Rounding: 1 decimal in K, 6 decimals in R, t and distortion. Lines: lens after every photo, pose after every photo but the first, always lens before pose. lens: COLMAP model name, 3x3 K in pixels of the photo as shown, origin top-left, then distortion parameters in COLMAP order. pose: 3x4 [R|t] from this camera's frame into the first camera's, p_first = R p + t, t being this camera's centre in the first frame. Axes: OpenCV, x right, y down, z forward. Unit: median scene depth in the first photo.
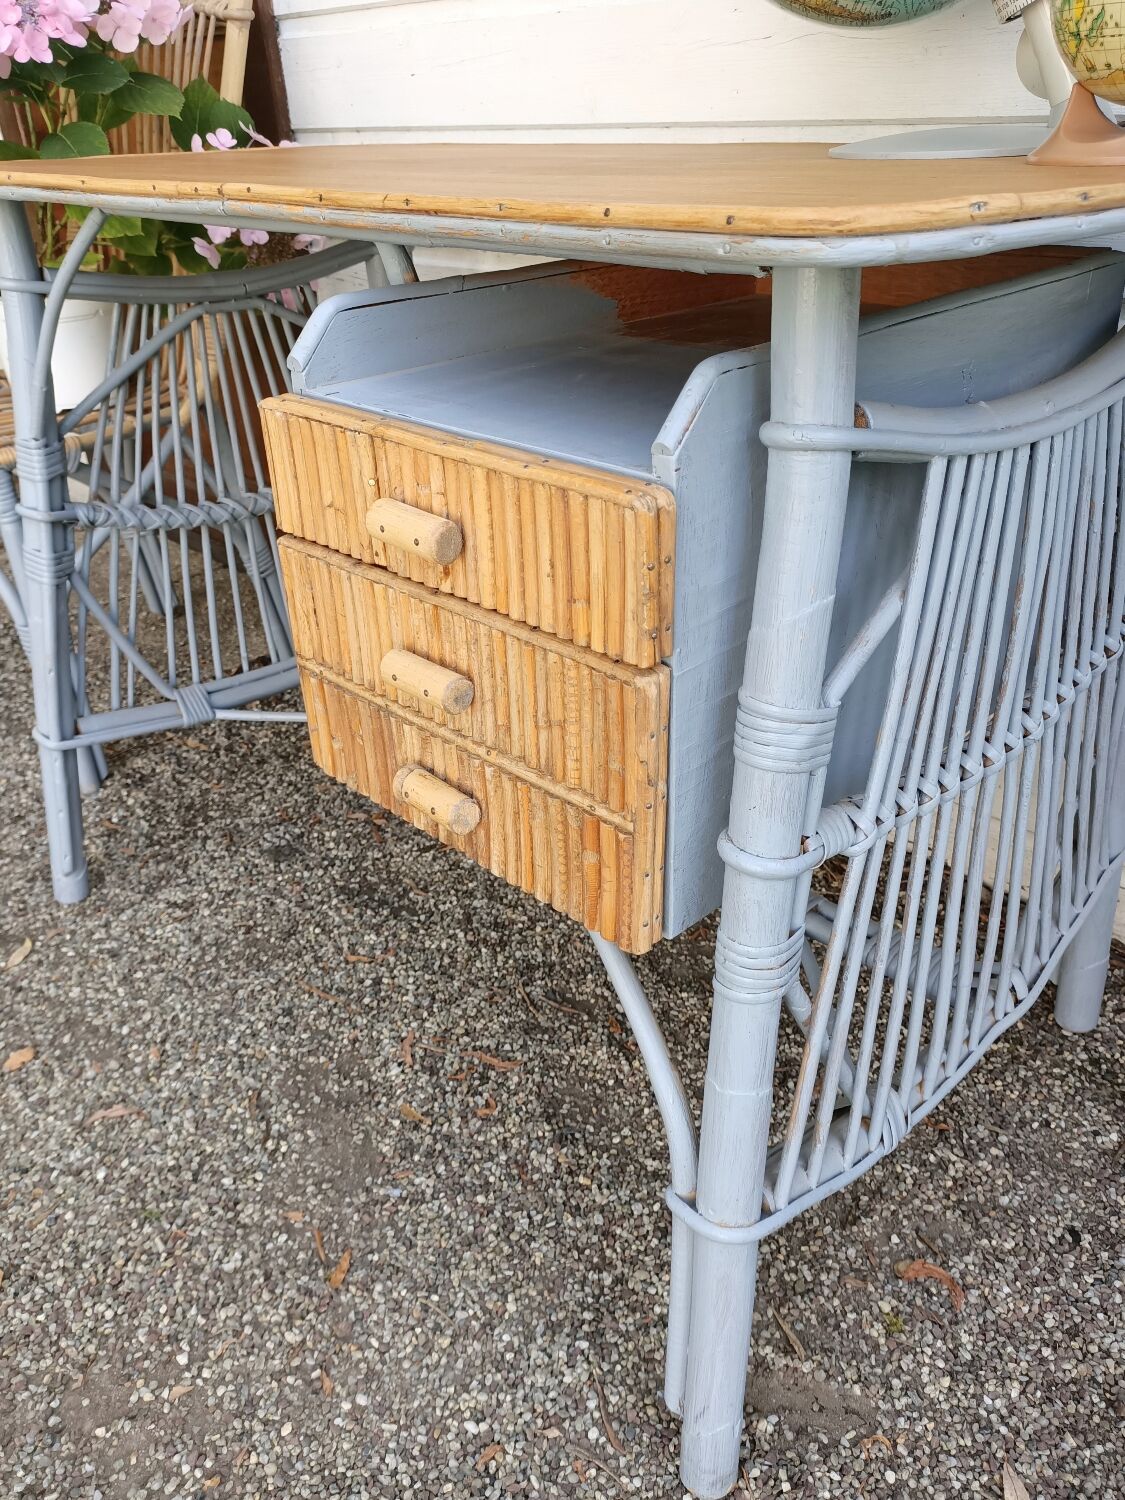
lens RADIAL K [[1106.6, 0, 550.2], [0, 1106.6, 821.0], [0, 0, 1]] dist [-0.002829, -0.007024]
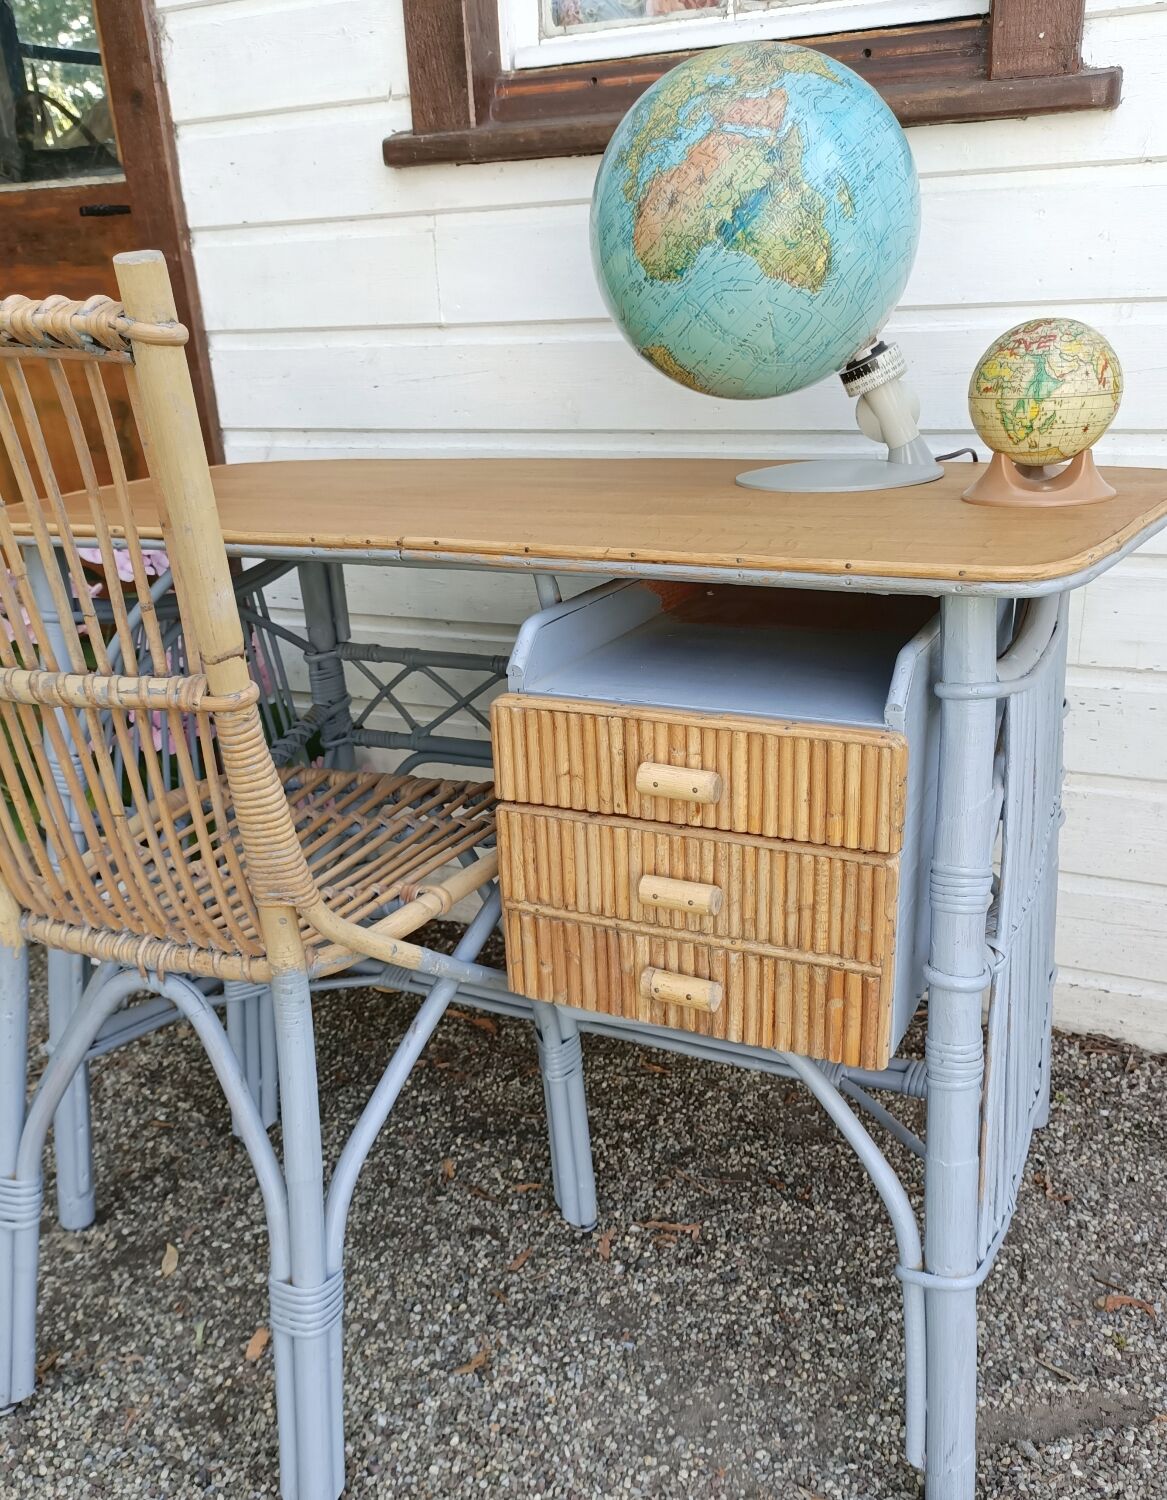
lens RADIAL K [[1289.2, 0, 580.0], [0, 1289.2, 778.0], [0, 0, 1]] dist [0.043228, -0.060489]
pose [[0.944890, -0.133072, 0.299123, -0.637248], [0.198644, 0.959297, -0.200724, 0.017450], [-0.260237, 0.249081, 0.932864, -0.379793]]
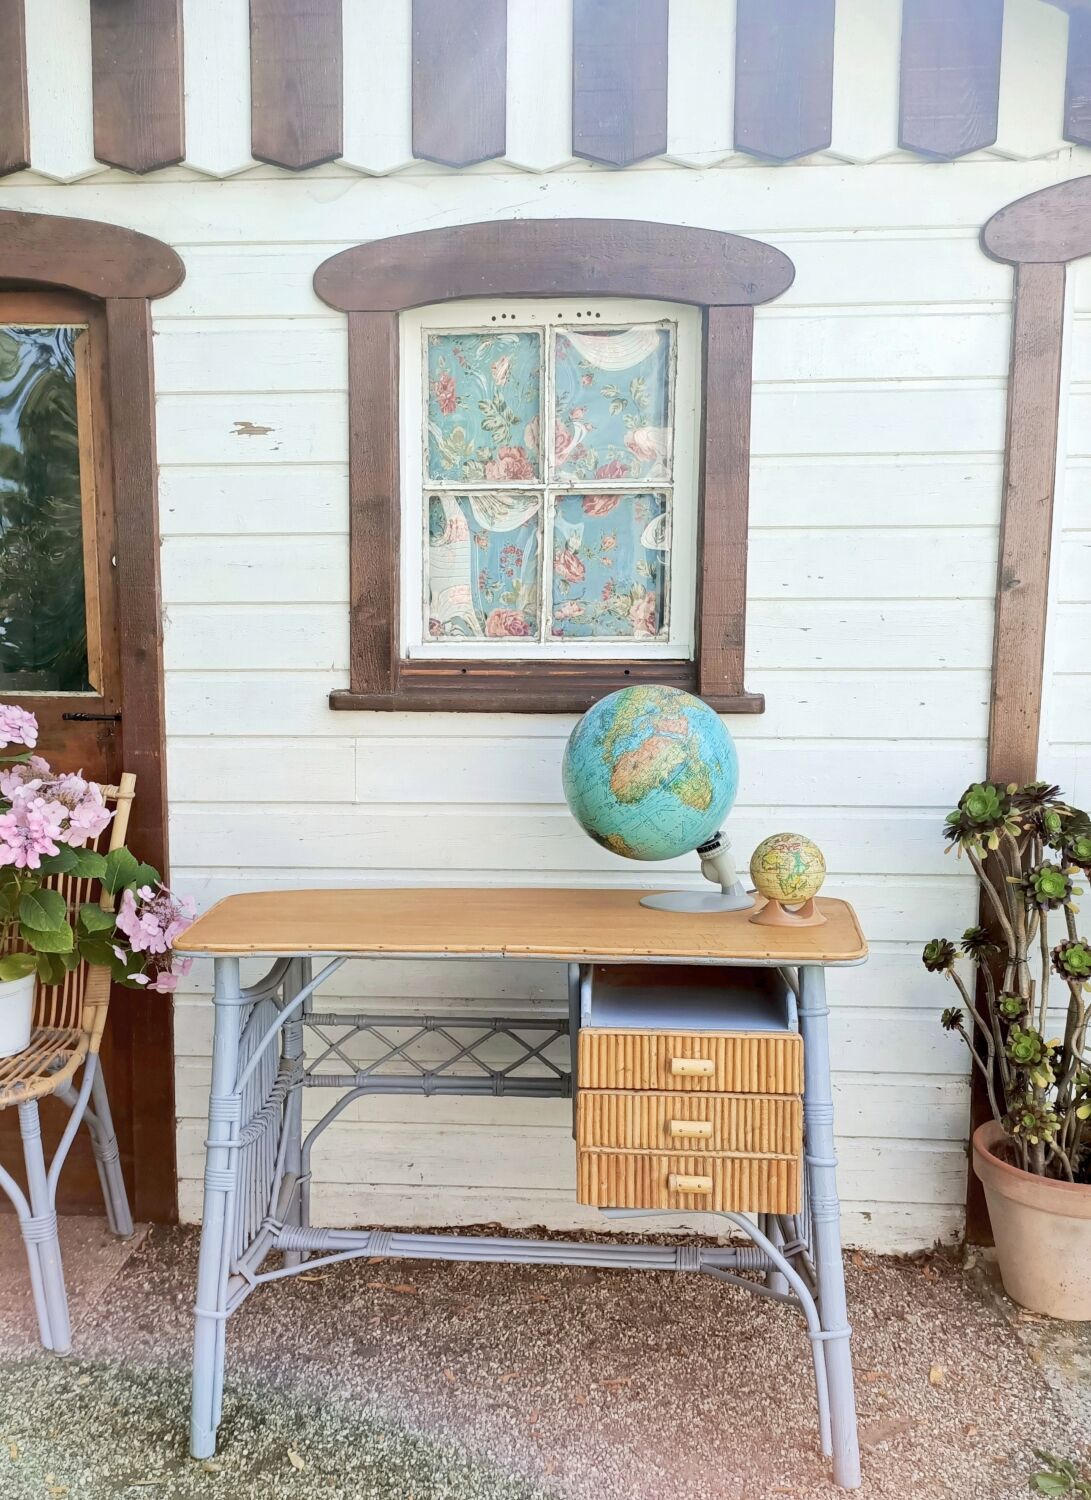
lens RADIAL K [[1227.7, 0, 493.2], [0, 1227.7, 786.2], [0, 0, 1]] dist [0.023034, -0.027120]
pose [[0.774684, -0.031861, 0.631545, -2.094890], [0.336254, 0.866579, -0.368747, 0.067353], [-0.535535, 0.498022, 0.682038, -0.962288]]
